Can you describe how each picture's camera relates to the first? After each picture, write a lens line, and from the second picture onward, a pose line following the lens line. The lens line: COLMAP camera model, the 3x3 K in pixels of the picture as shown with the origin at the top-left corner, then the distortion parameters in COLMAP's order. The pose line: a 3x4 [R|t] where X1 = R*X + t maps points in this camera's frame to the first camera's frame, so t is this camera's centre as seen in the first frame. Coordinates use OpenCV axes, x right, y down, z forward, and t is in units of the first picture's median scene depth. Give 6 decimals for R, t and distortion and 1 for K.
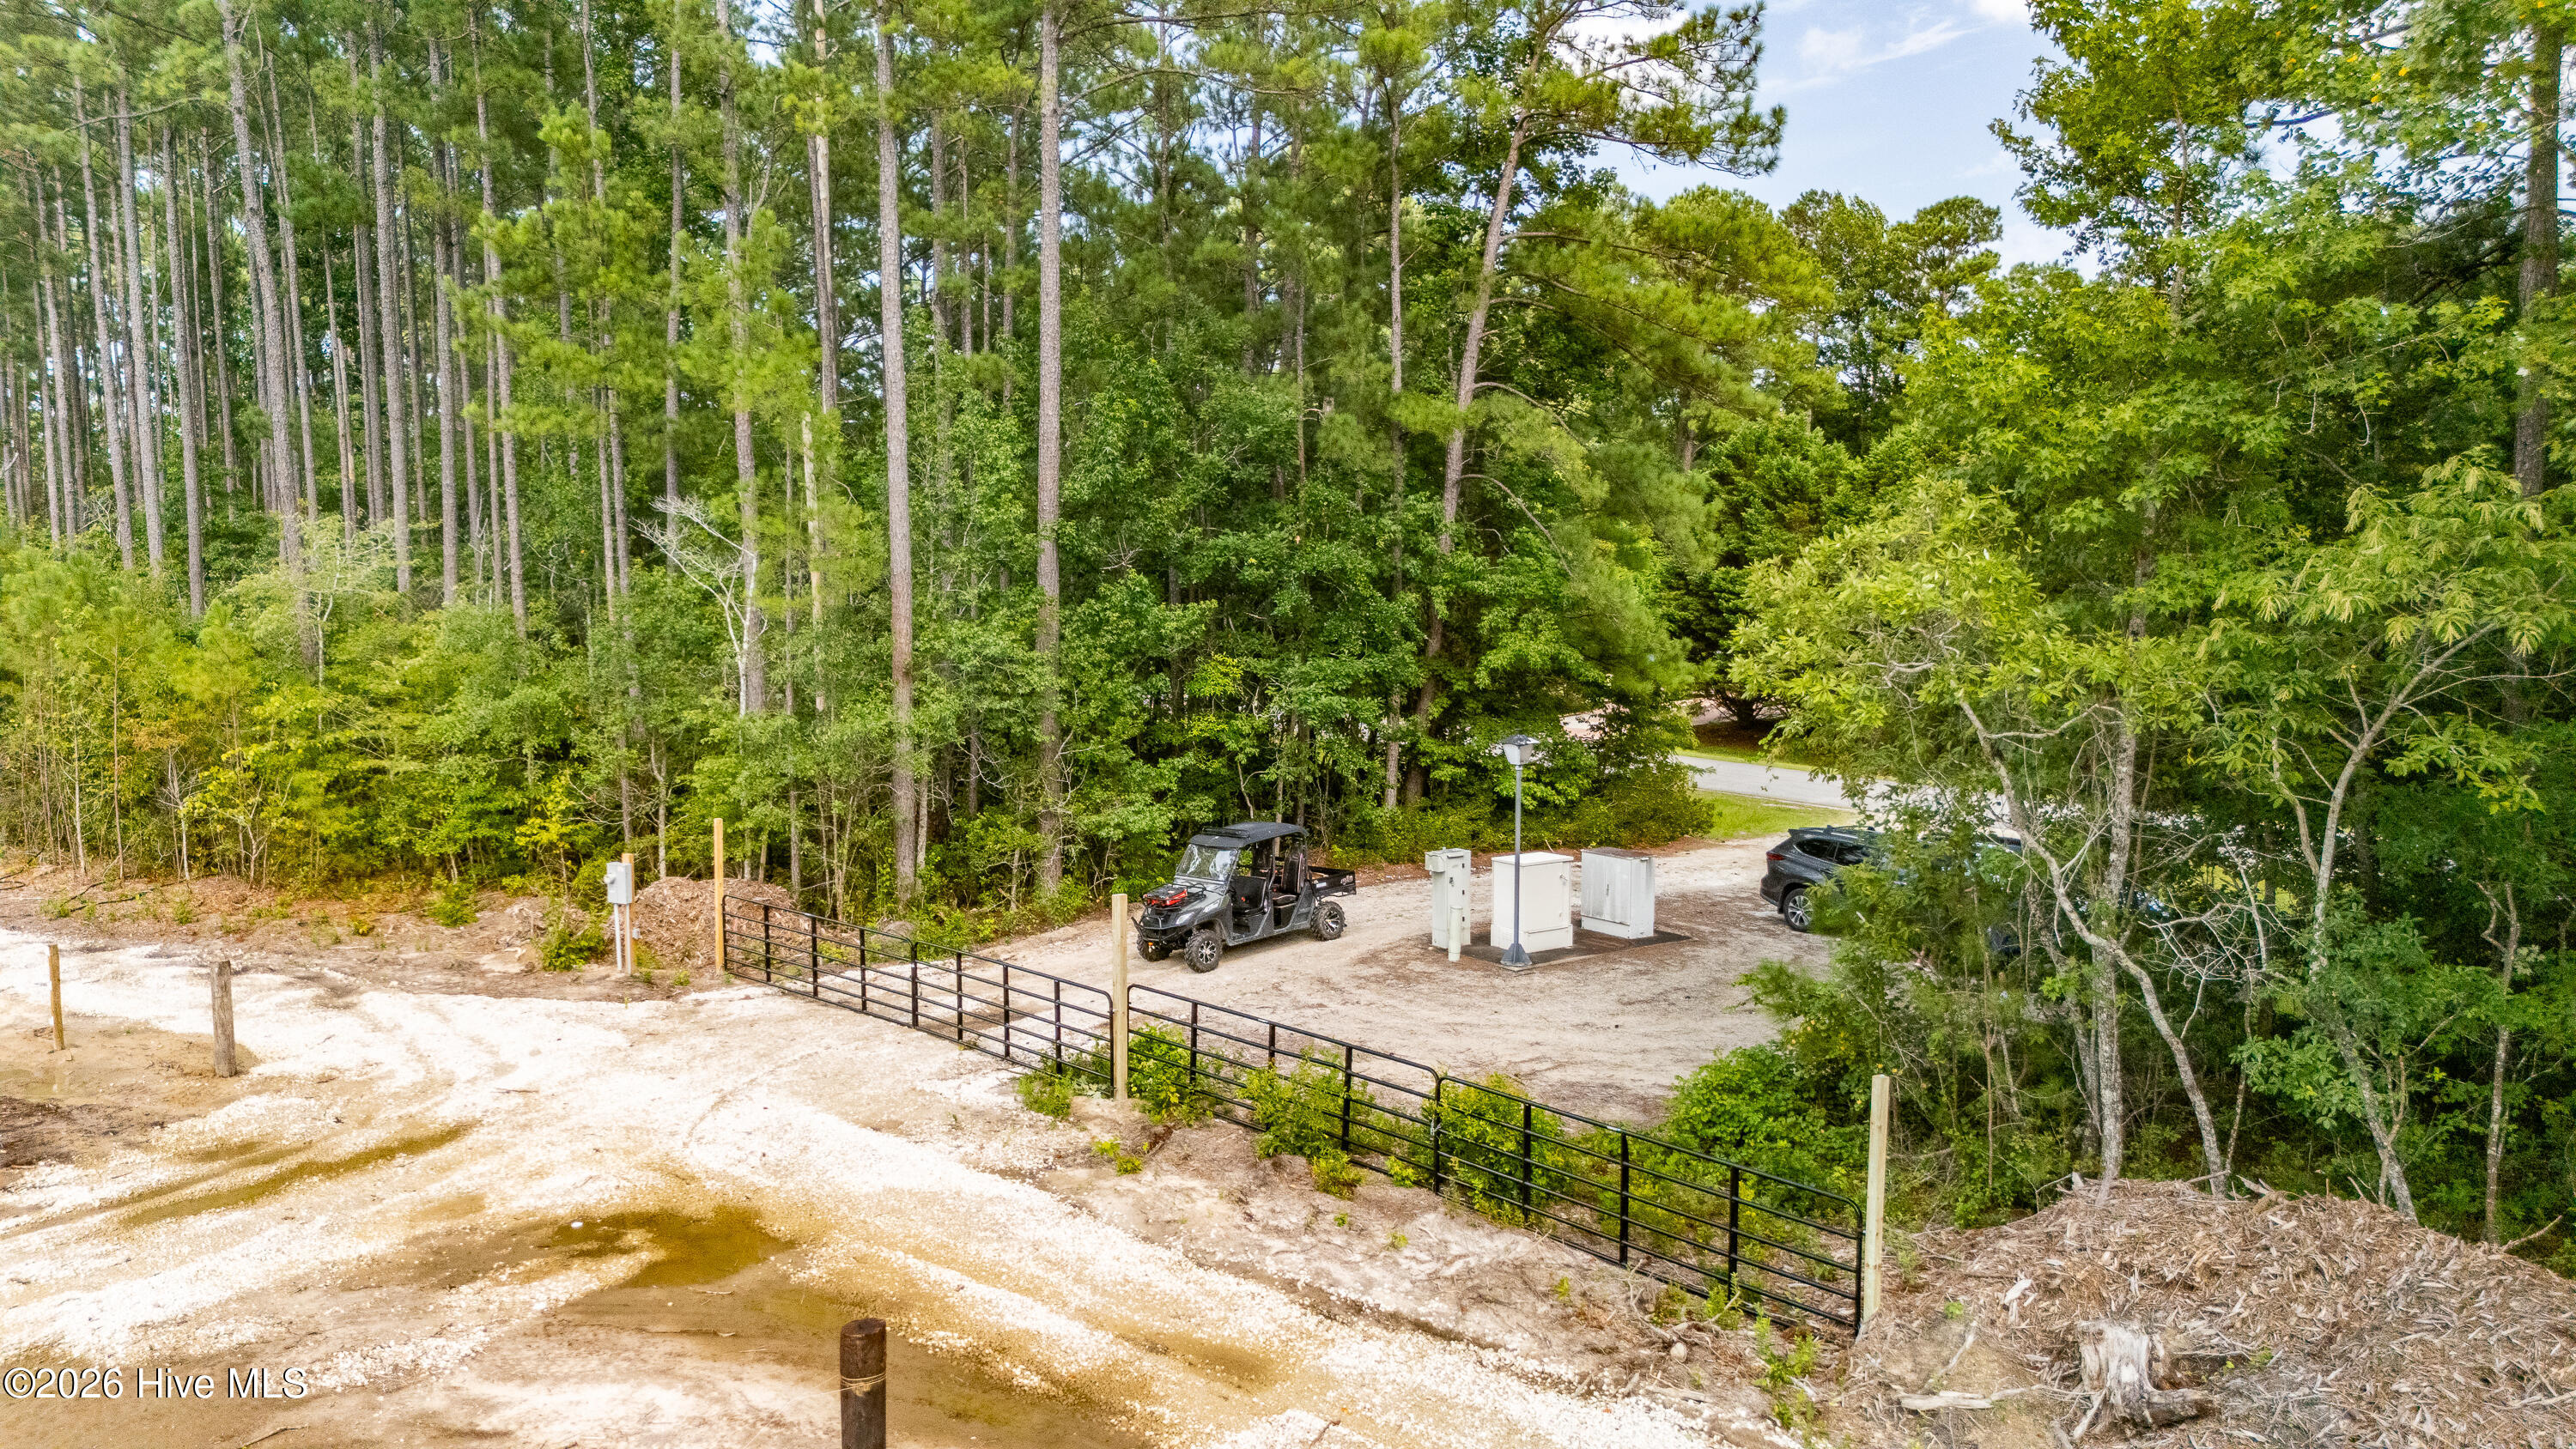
lens RADIAL K [[1894.3, 0, 1283.7], [0, 1894.3, 711.8], [0, 0, 1]] dist [0.068931, -0.066550]
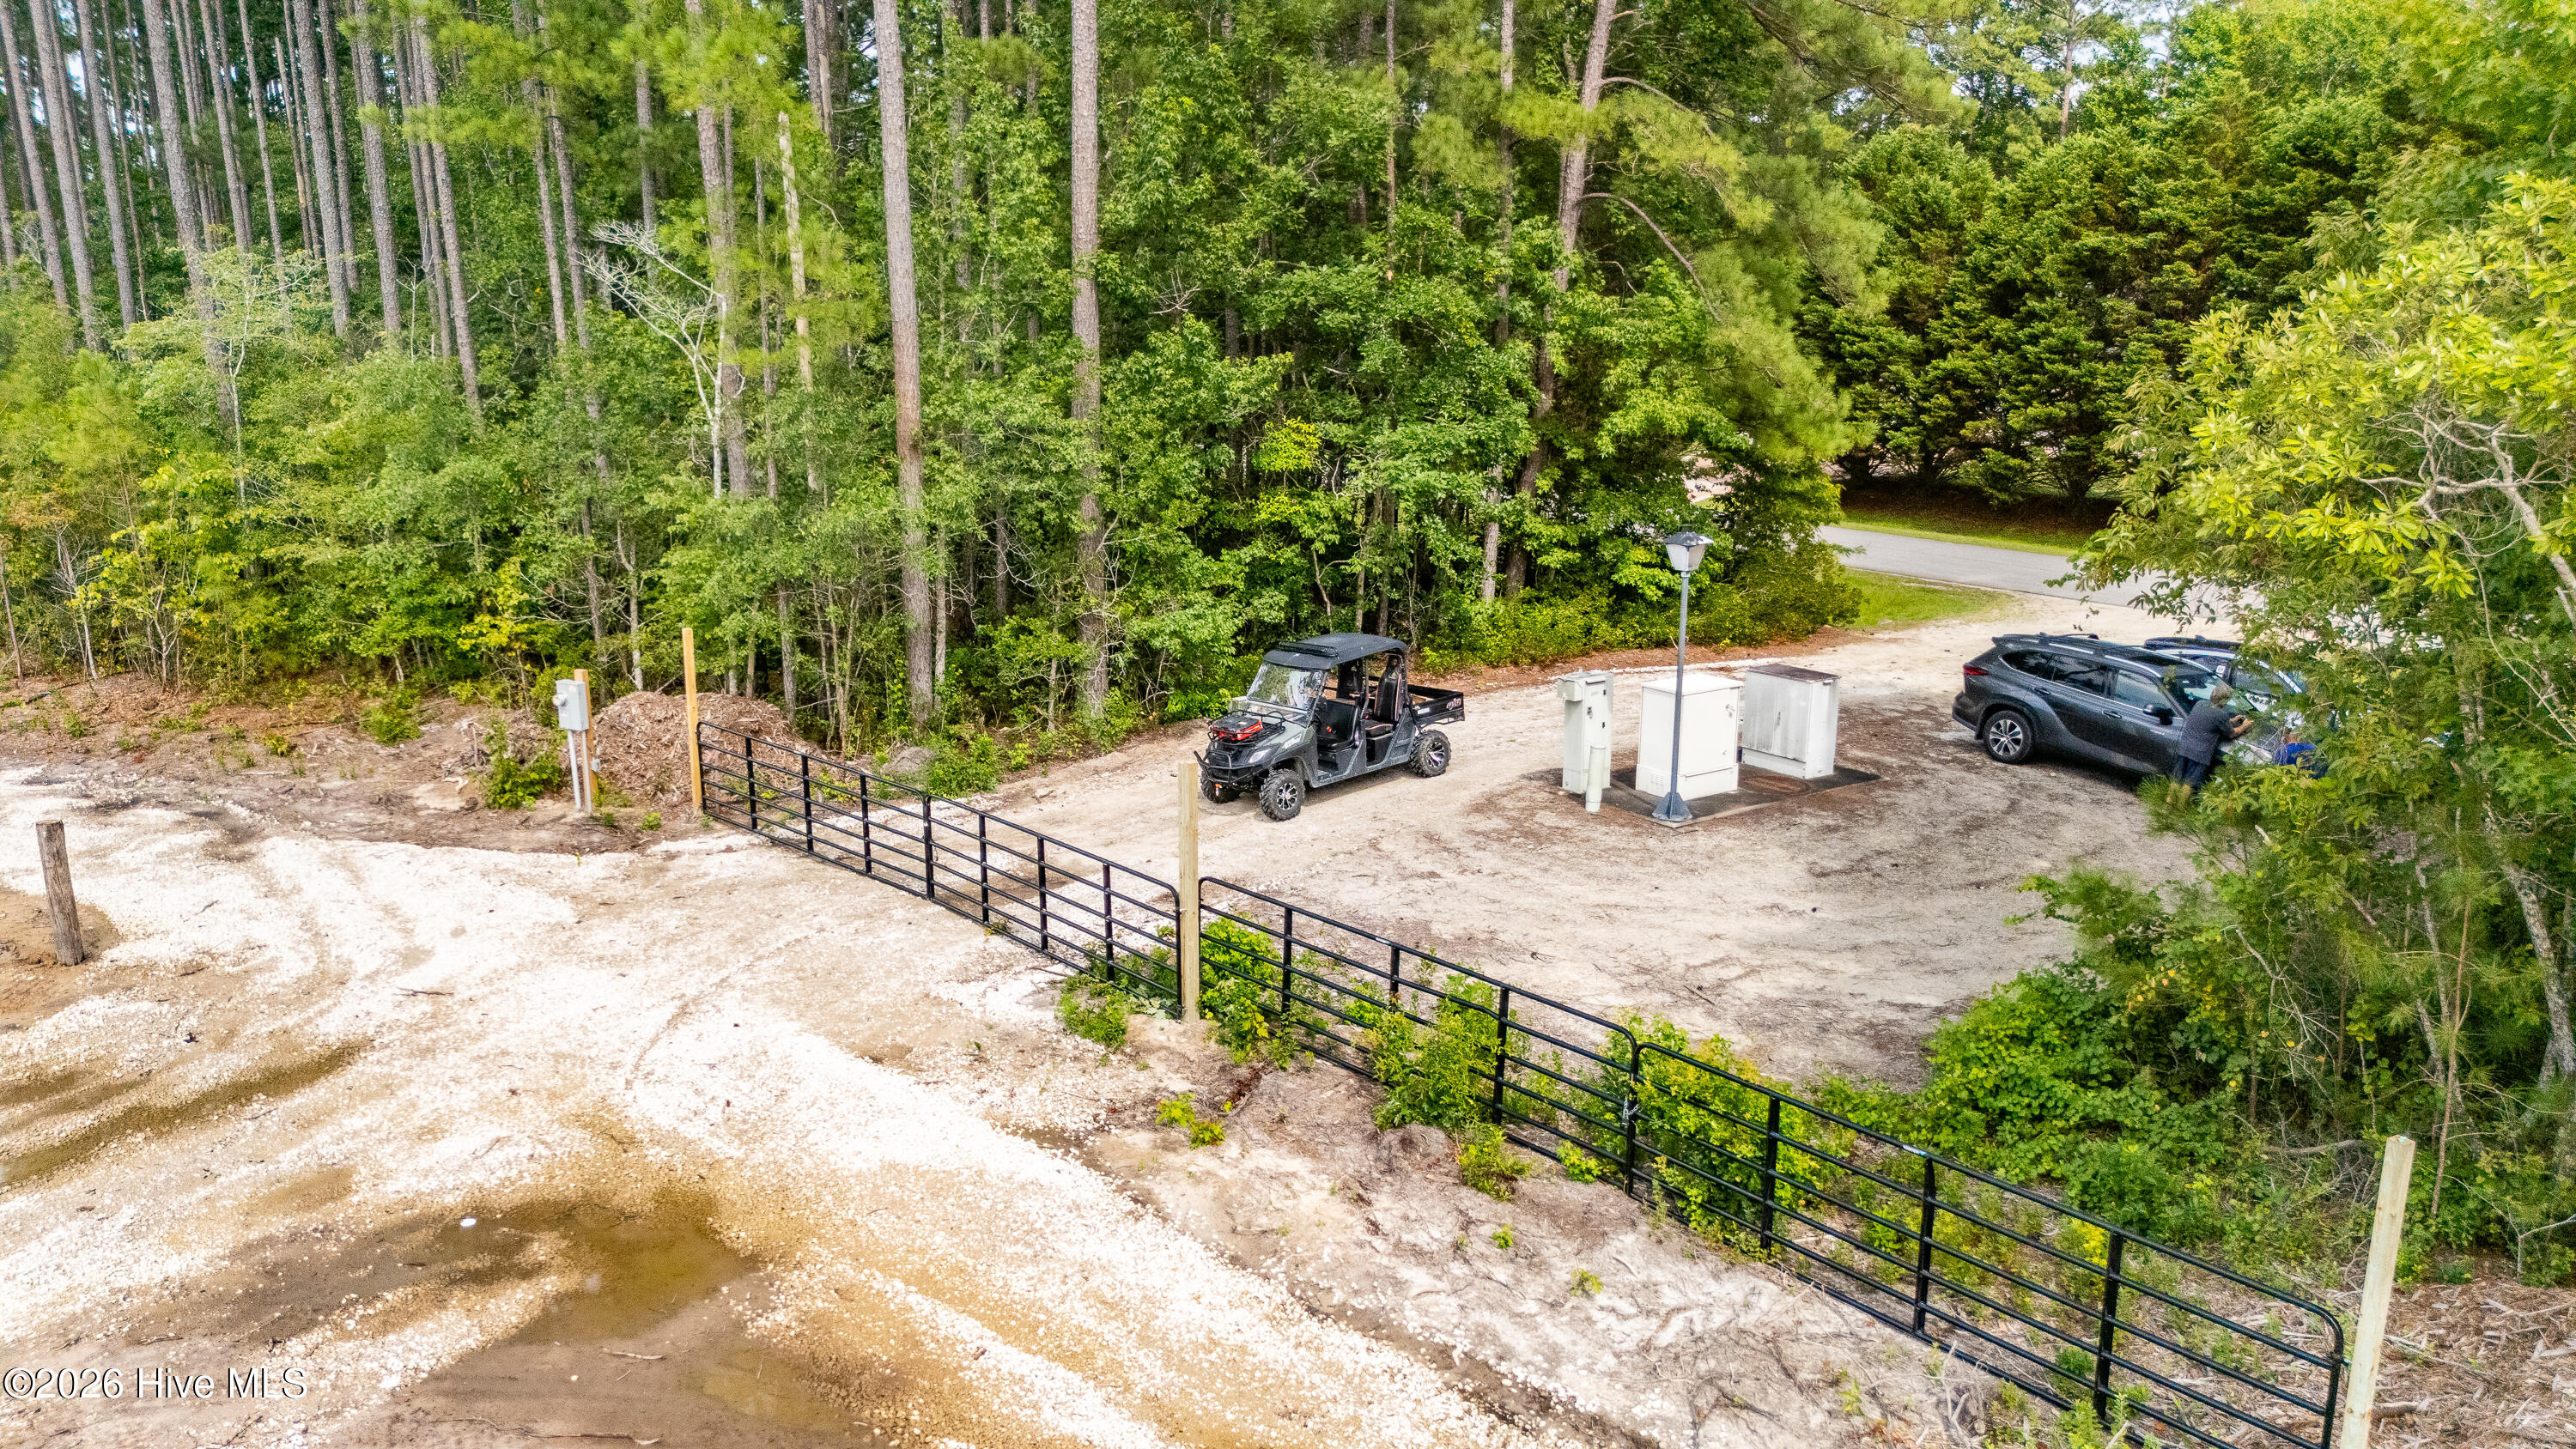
lens RADIAL K [[1894.3, 0, 1272.9], [0, 1894.3, 724.8], [0, 0, 1]] dist [0.068931, -0.066550]
pose [[0.999658, 0.005504, -0.025561, -0.024354], [-0.001824, 0.989890, 0.141827, -0.018260], [0.026083, -0.141732, 0.989561, 0.186339]]
